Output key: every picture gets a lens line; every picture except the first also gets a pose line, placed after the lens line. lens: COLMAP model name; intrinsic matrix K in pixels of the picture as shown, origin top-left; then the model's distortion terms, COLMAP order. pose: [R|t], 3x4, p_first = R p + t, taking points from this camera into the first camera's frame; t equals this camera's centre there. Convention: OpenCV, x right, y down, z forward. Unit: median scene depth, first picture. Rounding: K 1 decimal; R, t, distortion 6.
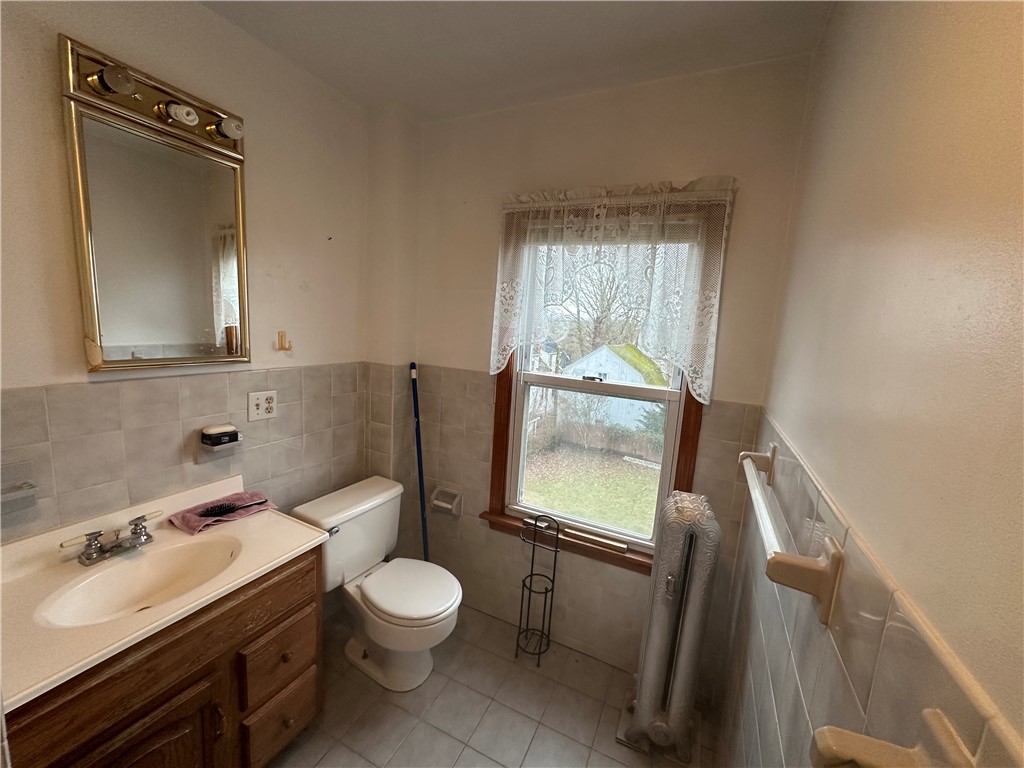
lens RADIAL K [[412.9, 0, 511.8], [0, 412.9, 384.7], [0, 0, 1]] dist [0.001023, -0.000086]
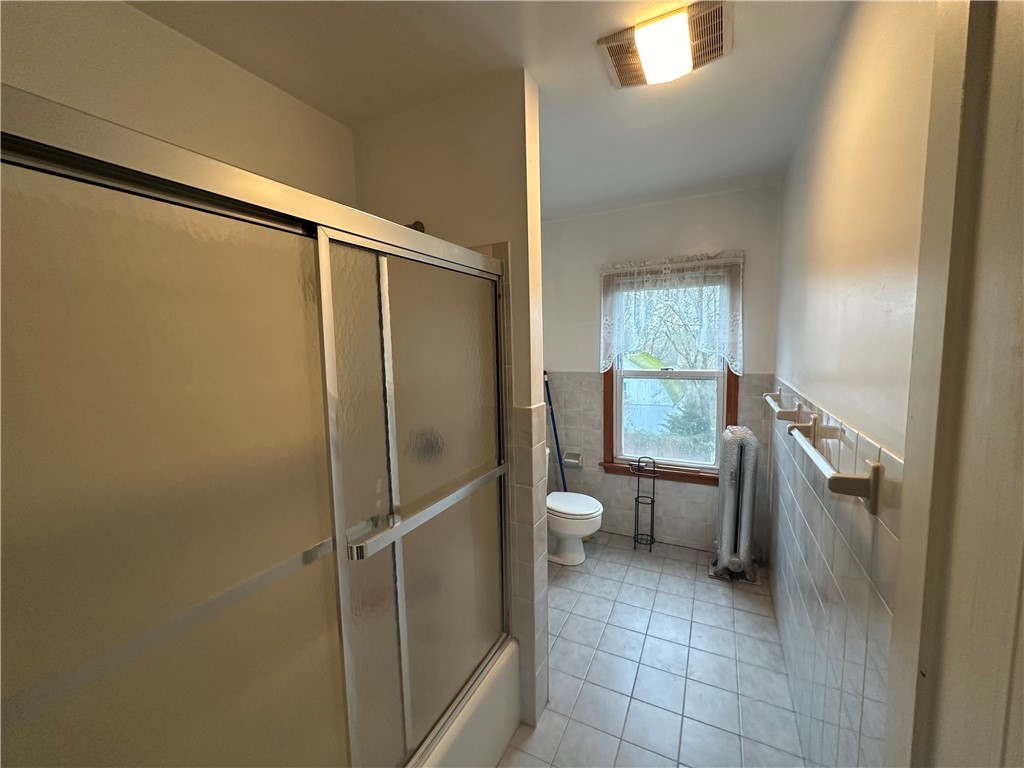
lens RADIAL K [[412.9, 0, 512.4], [0, 412.9, 385.6], [0, 0, 1]] dist [0.001023, -0.000086]
pose [[0.995641, -0.087183, -0.033127, -0.402533], [0.085694, 0.995350, -0.043986, 0.077075], [0.036808, 0.040956, 0.998483, -0.715846]]
